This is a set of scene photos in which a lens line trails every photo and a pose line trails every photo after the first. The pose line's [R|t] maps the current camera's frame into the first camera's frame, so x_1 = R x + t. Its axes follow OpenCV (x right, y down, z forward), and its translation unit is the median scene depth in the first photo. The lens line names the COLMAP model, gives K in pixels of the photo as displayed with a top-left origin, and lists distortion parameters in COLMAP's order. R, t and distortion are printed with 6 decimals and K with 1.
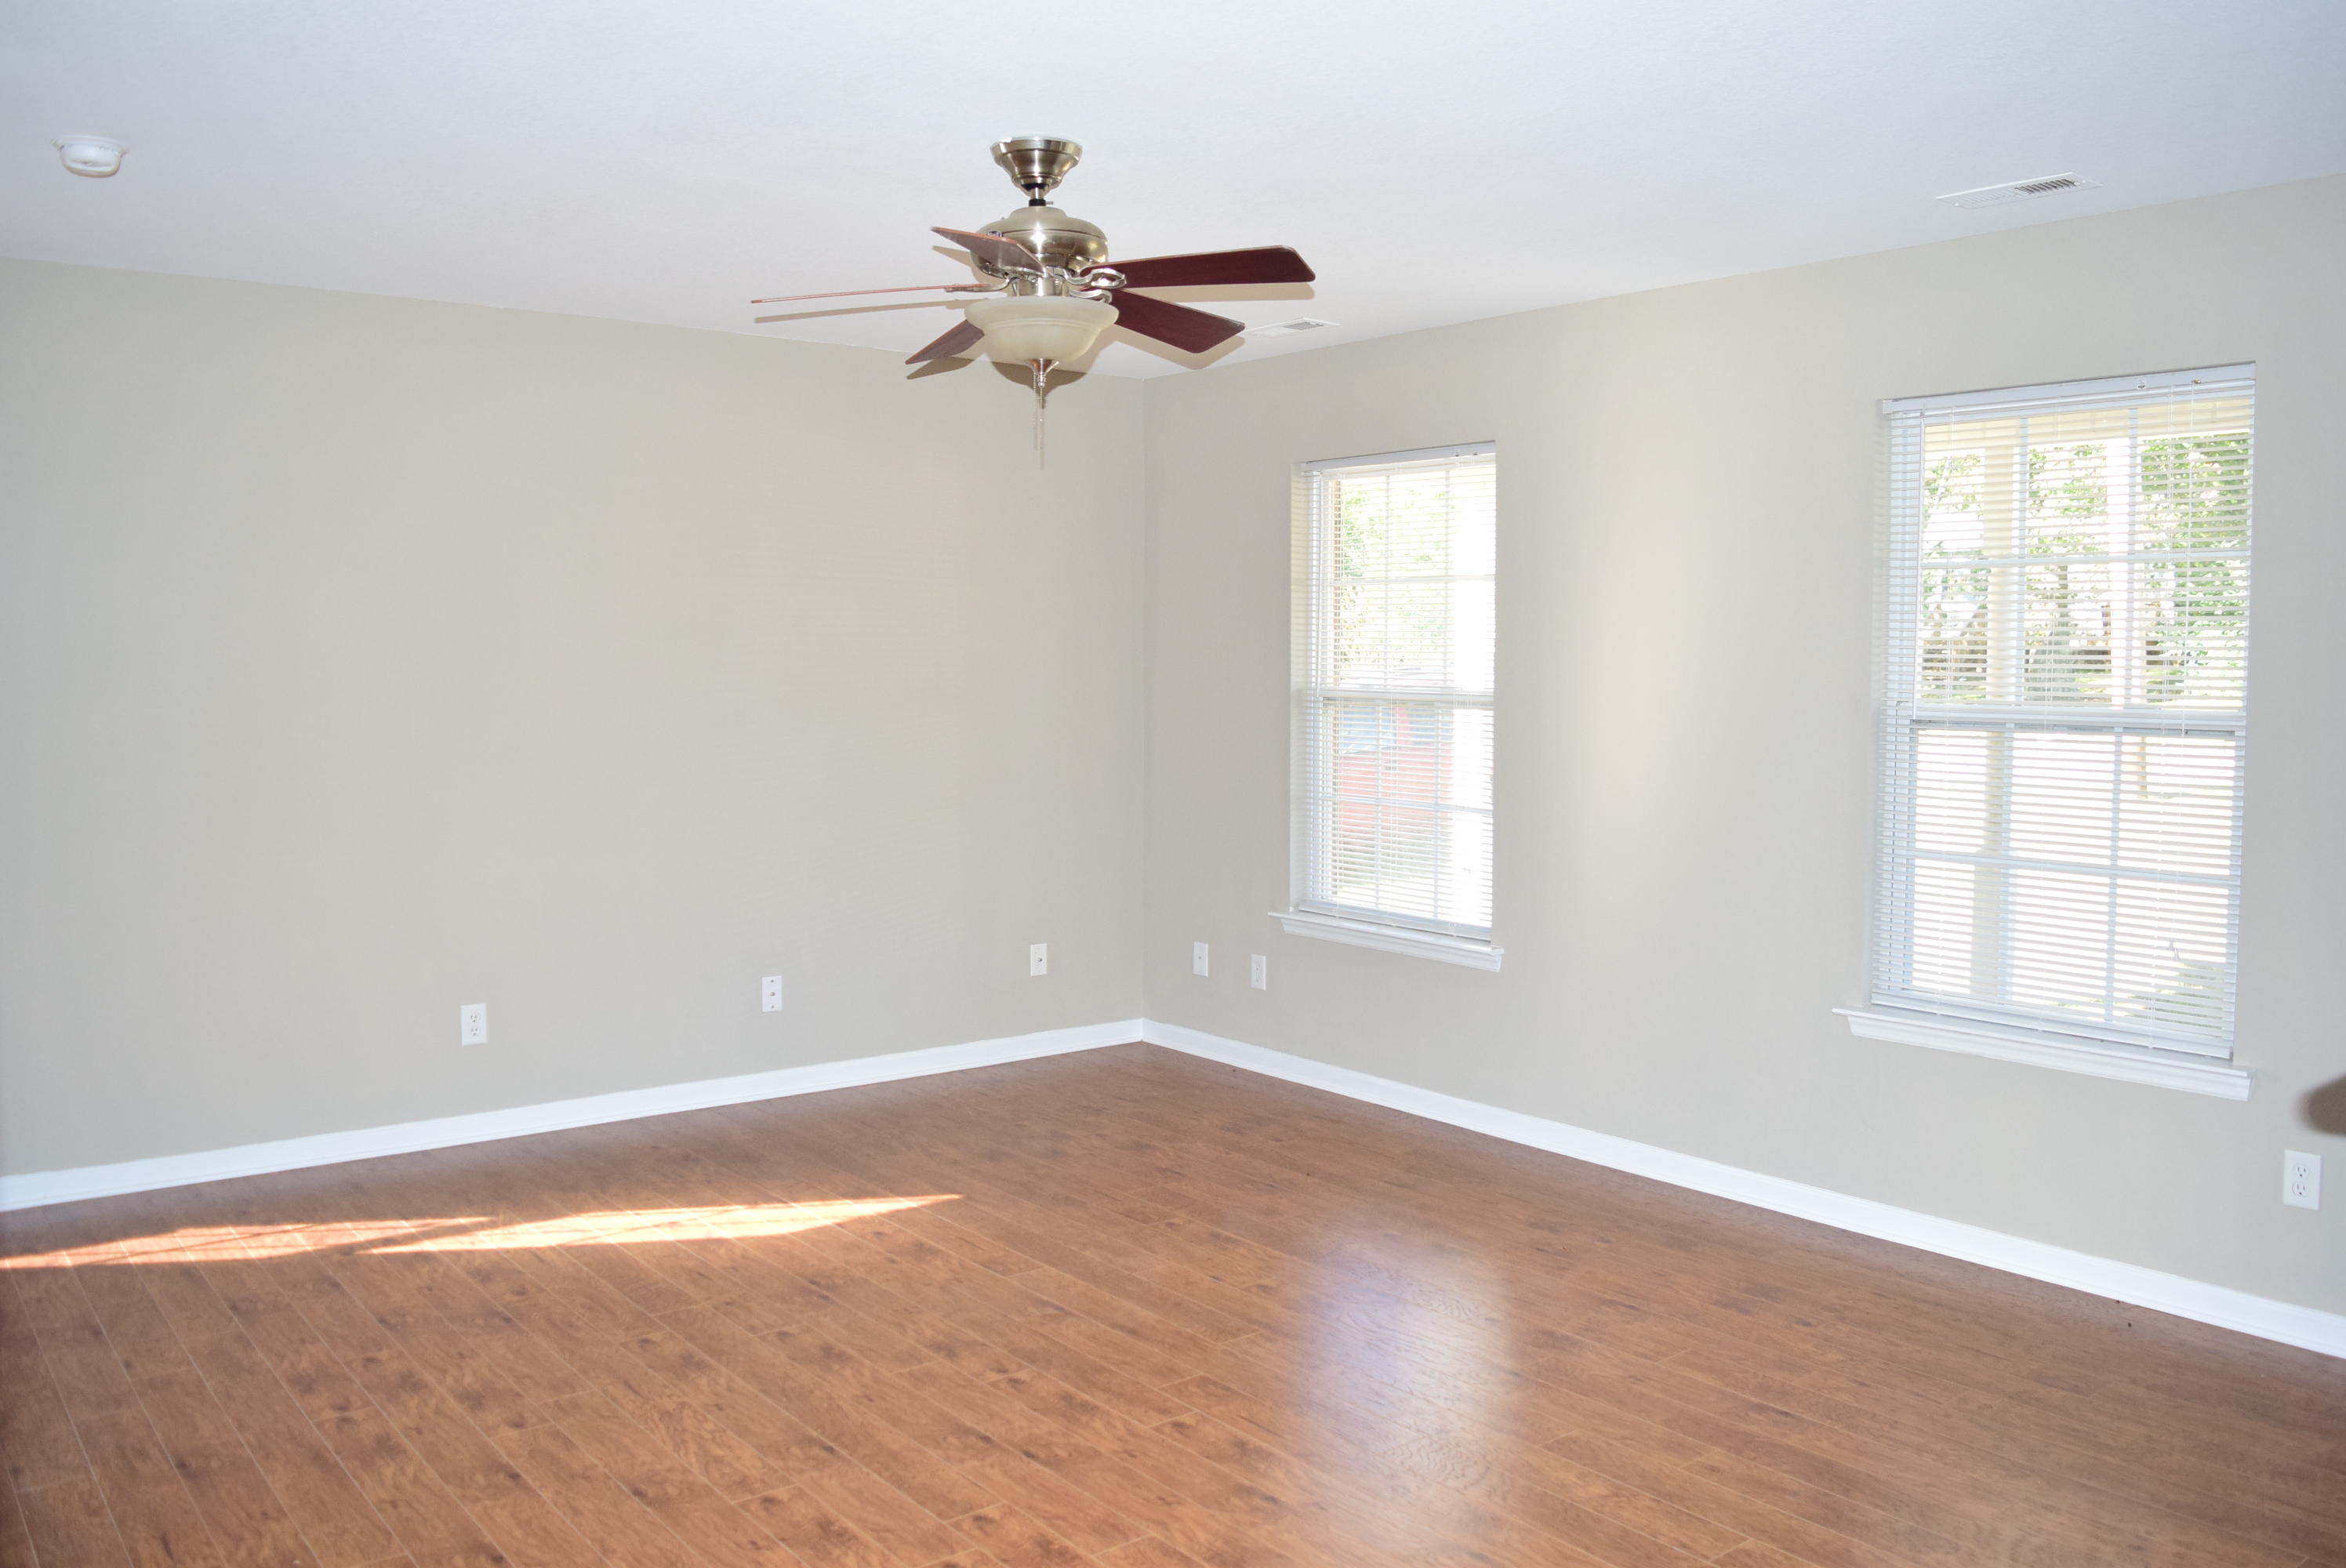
lens RADIAL K [[1864.1, 0, 1177.8], [0, 1864.1, 775.9], [0, 0, 1]] dist [-0.050129, -0.010156]
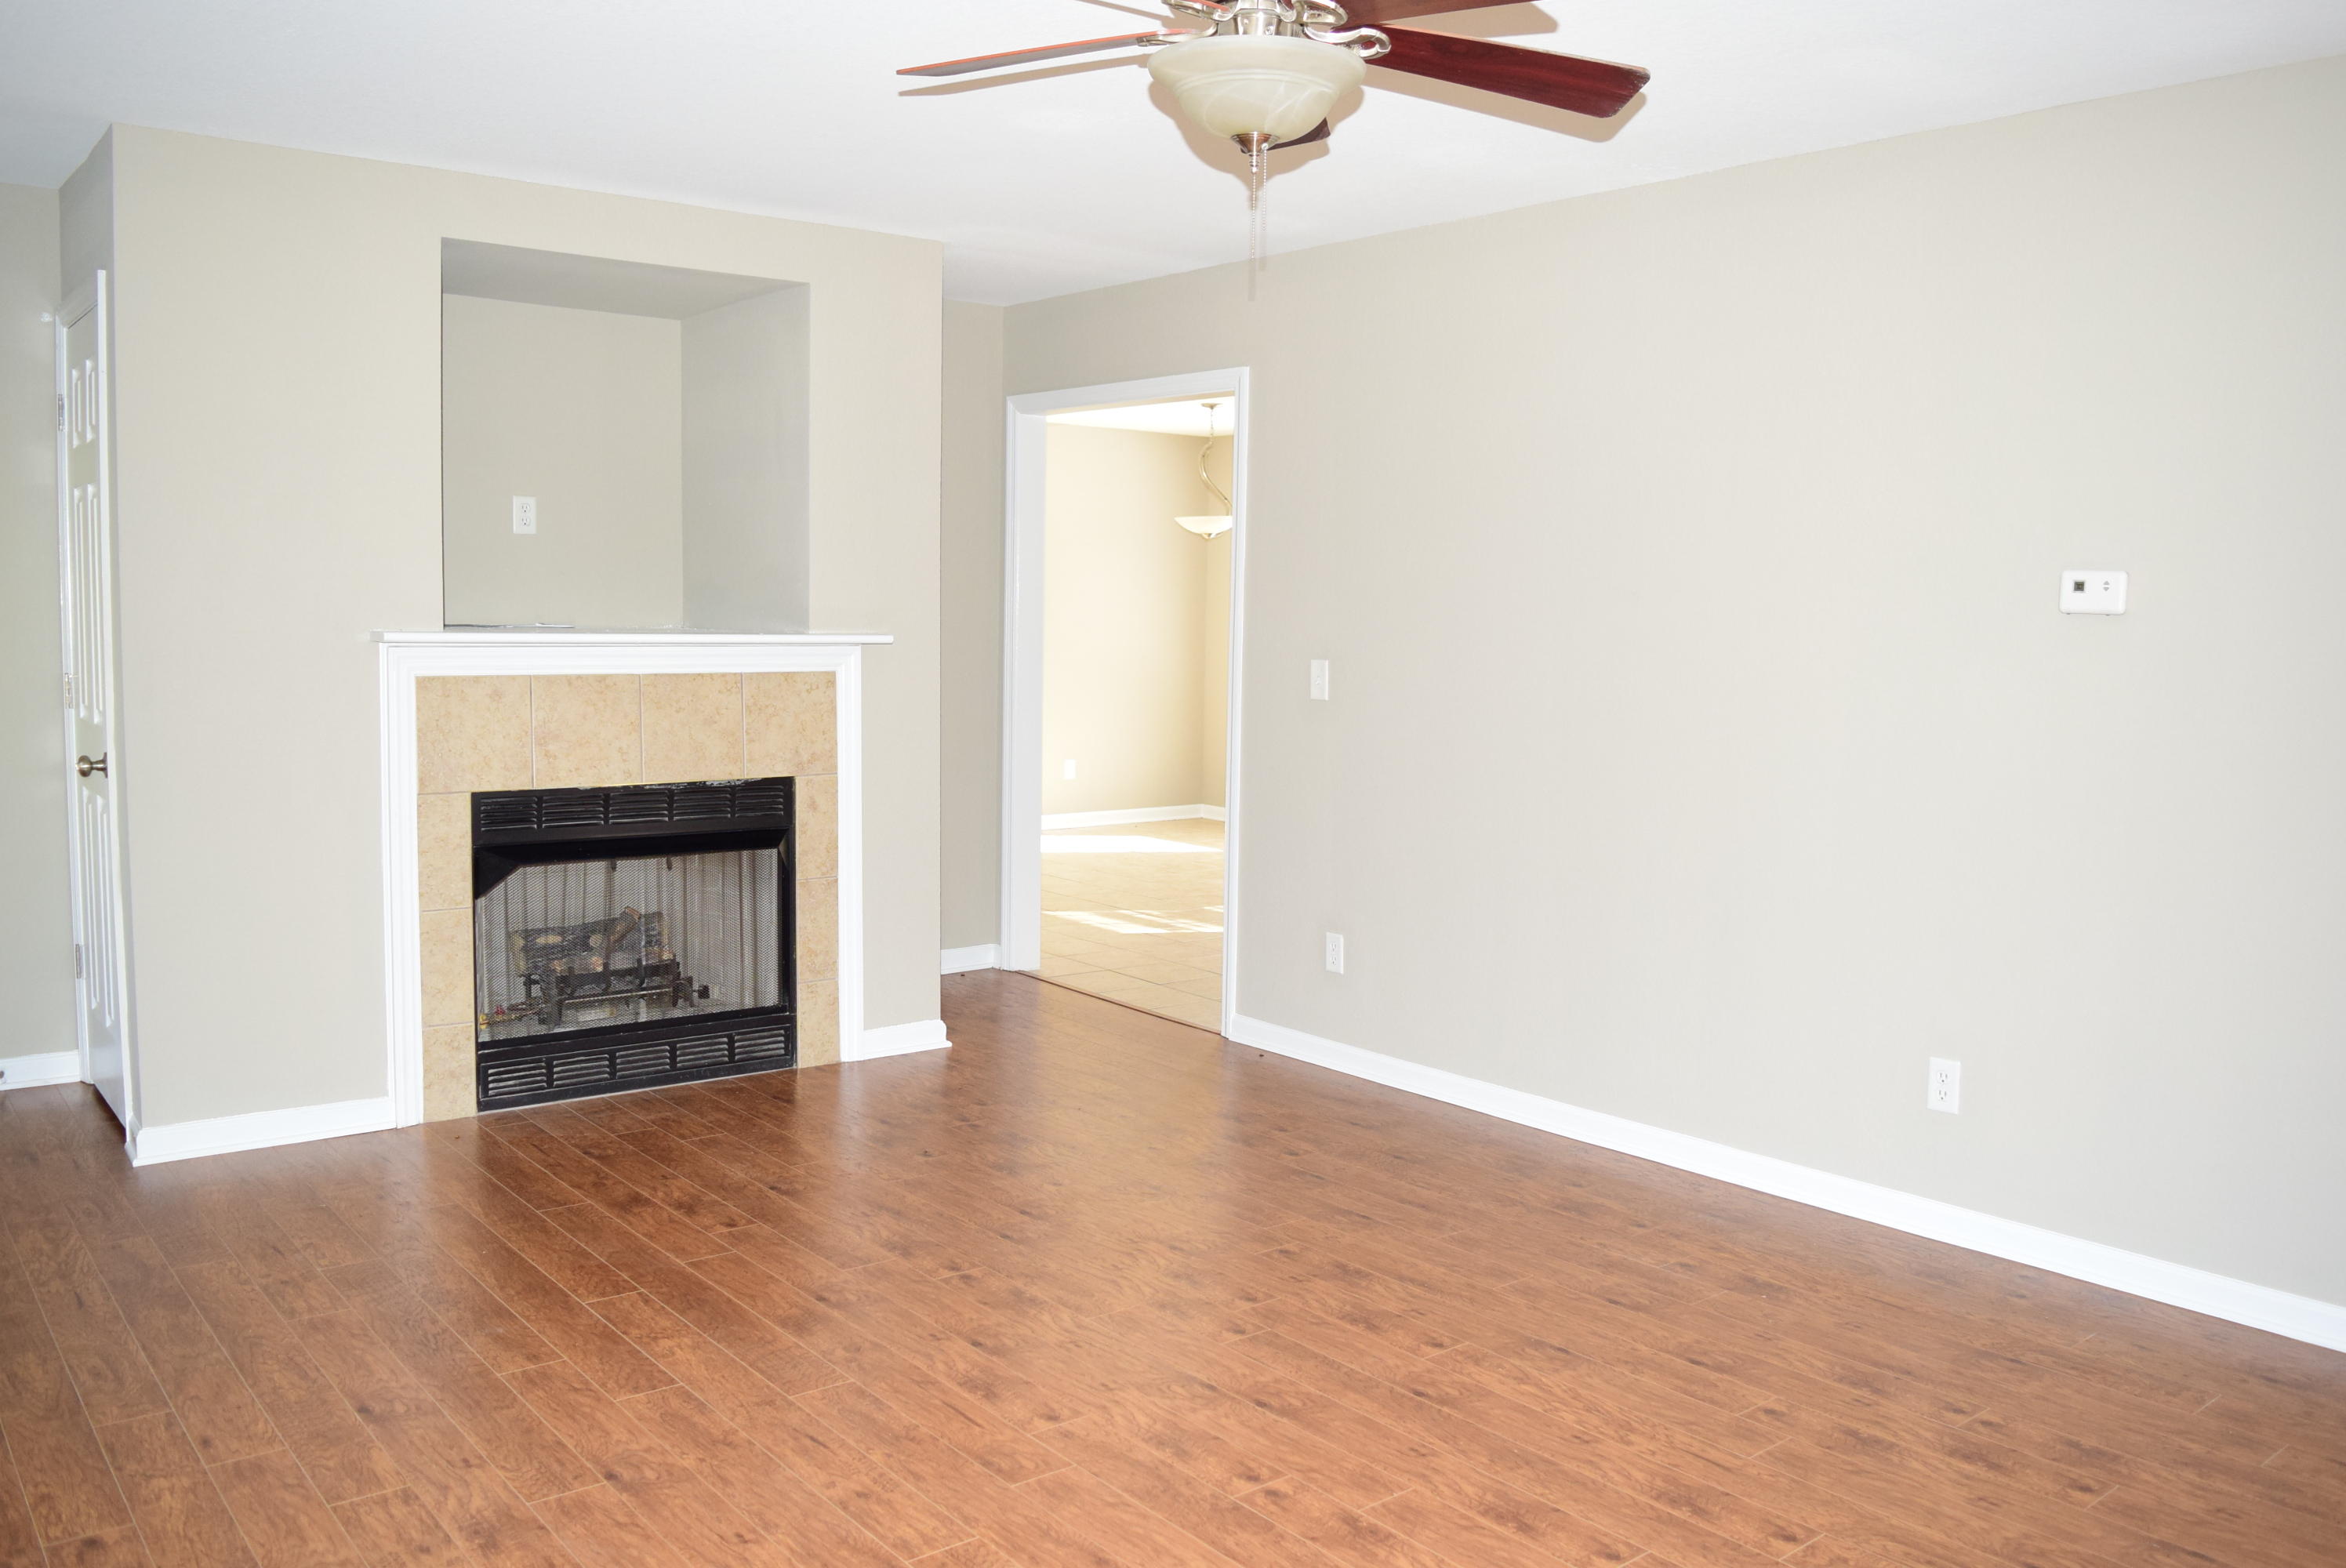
lens RADIAL K [[1864.1, 0, 1172.0], [0, 1864.1, 784.7], [0, 0, 1]] dist [-0.050129, -0.010156]
pose [[-0.999773, -0.019991, -0.007357, -0.044199], [-0.020909, 0.986971, 0.159537, -0.096858], [0.004072, 0.159655, -0.987165, 1.820901]]
